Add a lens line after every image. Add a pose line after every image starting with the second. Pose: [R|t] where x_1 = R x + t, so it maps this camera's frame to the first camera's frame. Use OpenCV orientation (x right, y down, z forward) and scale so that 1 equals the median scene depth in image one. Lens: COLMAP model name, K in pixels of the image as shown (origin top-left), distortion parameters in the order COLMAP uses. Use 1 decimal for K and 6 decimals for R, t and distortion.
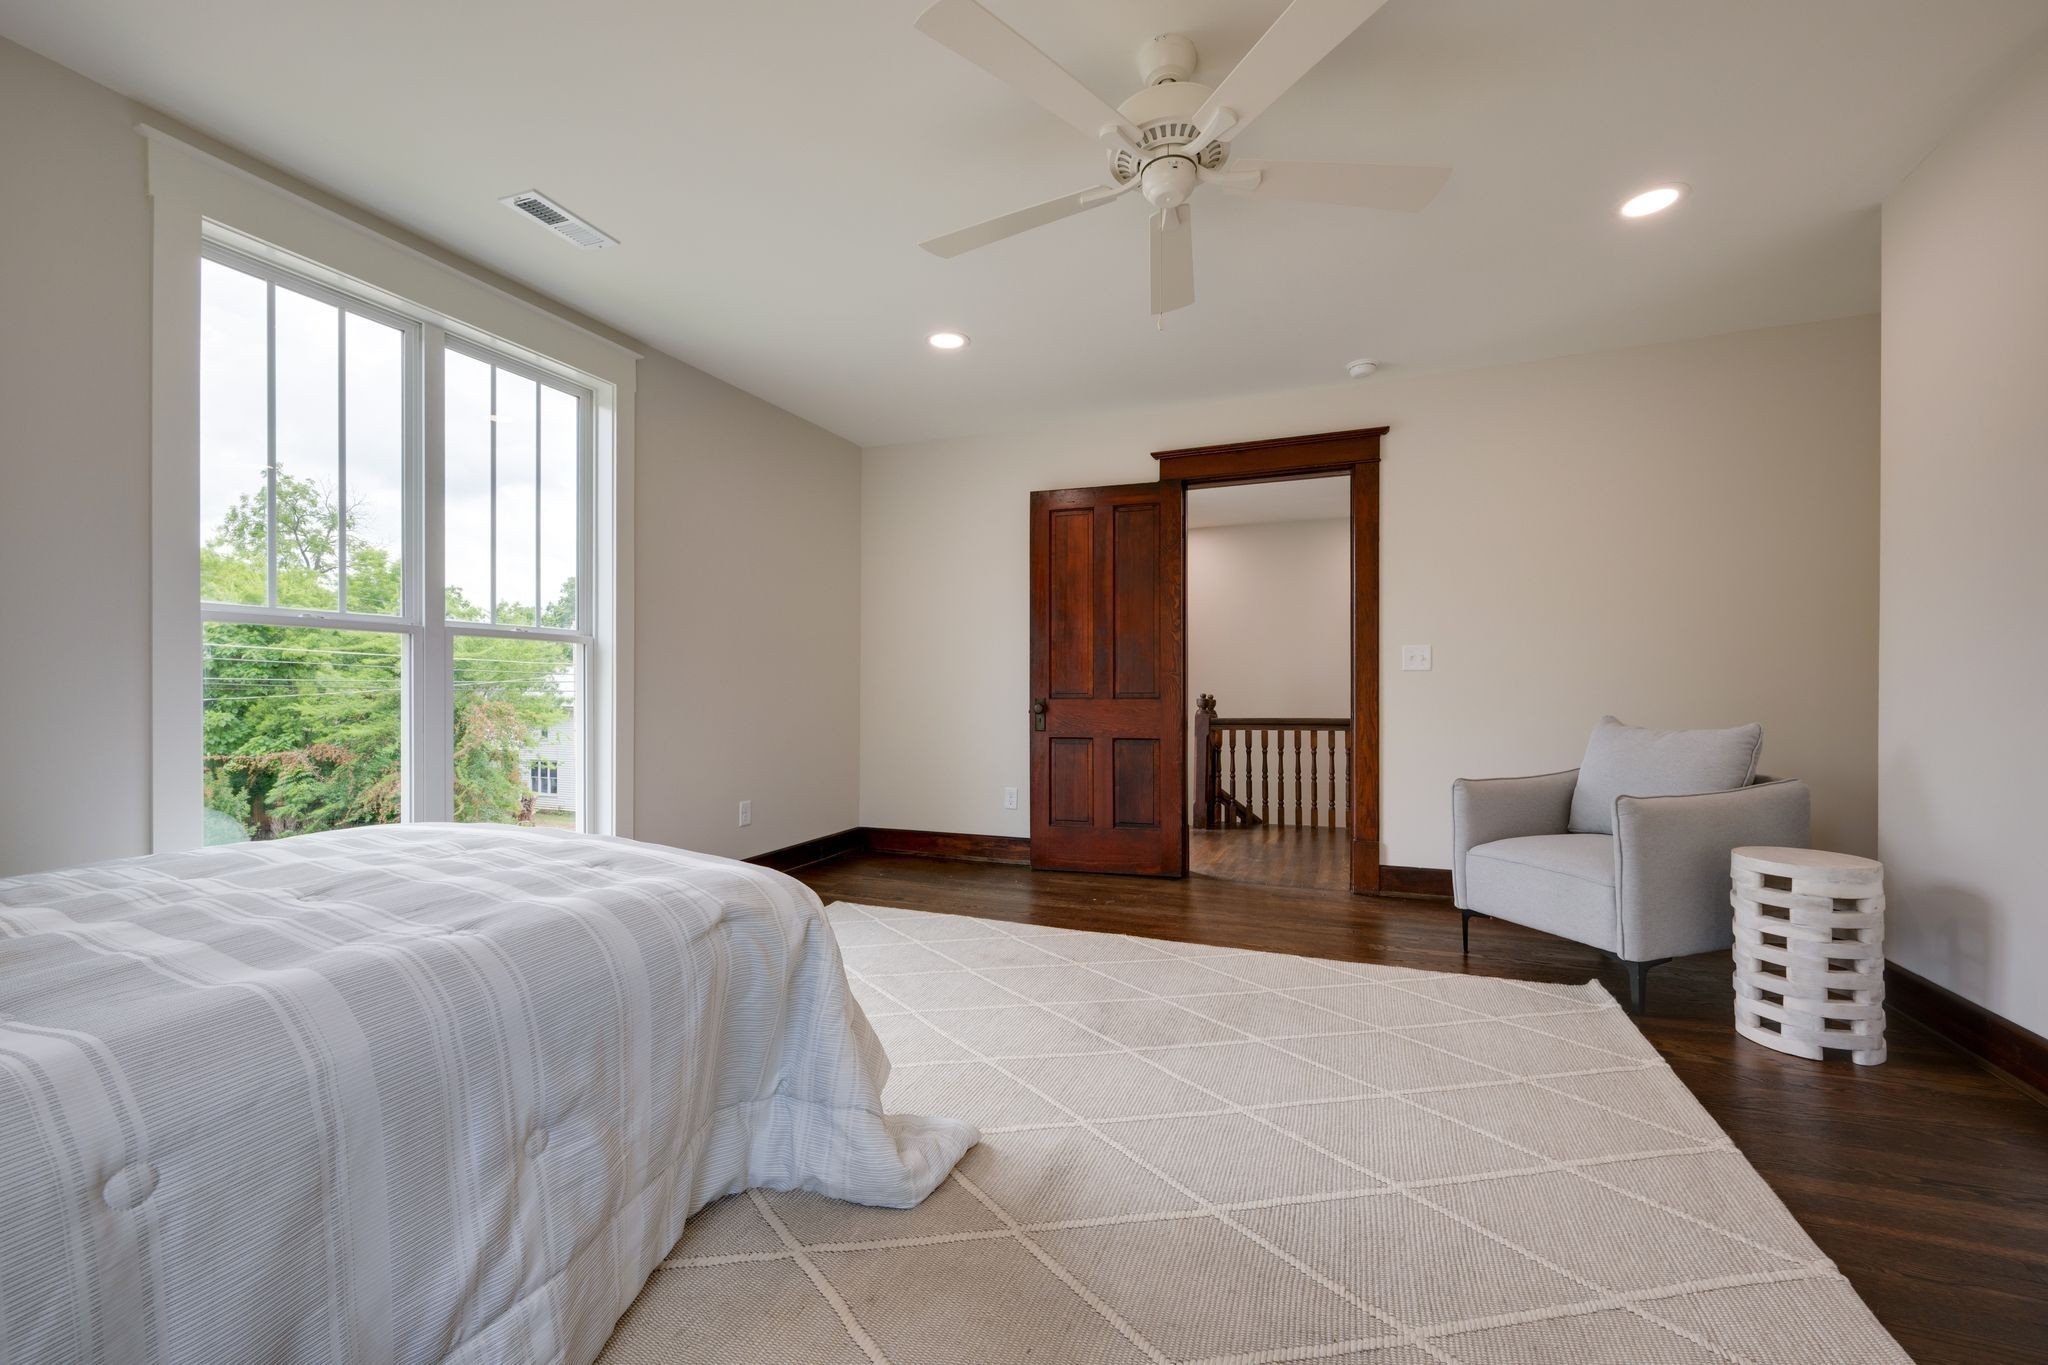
lens RADIAL K [[805.5, 0, 1029.2], [0, 805.5, 690.4], [0, 0, 1]] dist [-0.001588, -0.000672]
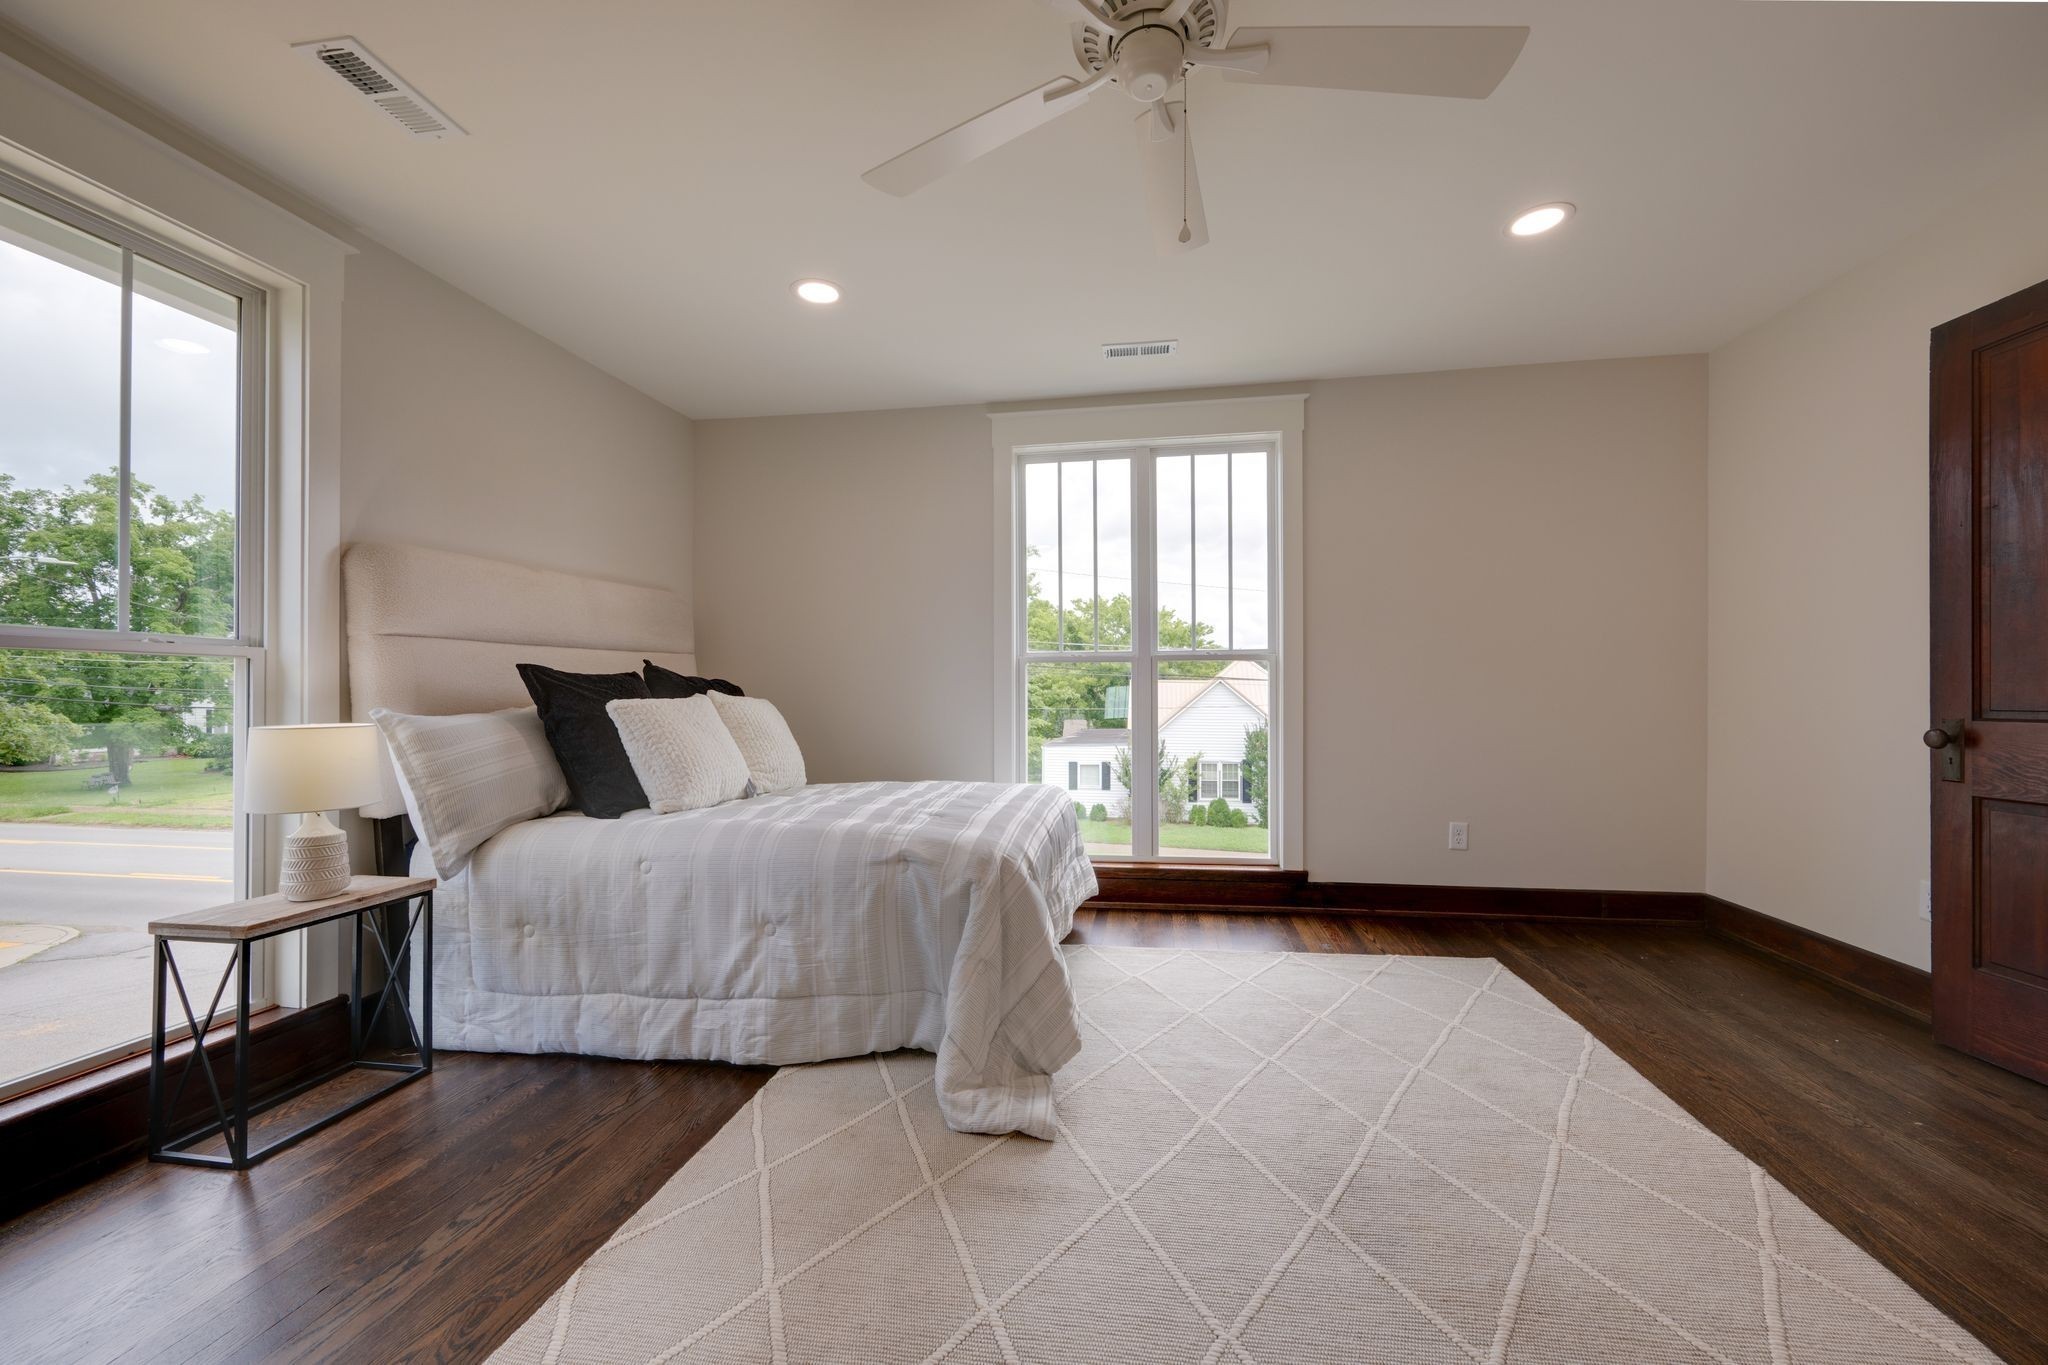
lens RADIAL K [[805.5, 0, 1029.2], [0, 805.5, 690.4], [0, 0, 1]] dist [-0.001588, -0.000672]
pose [[0.224156, -0.002033, -0.974551, 0.737376], [0.003003, 0.999995, -0.001395, -0.019075], [0.974549, -0.002614, 0.224161, 0.572012]]
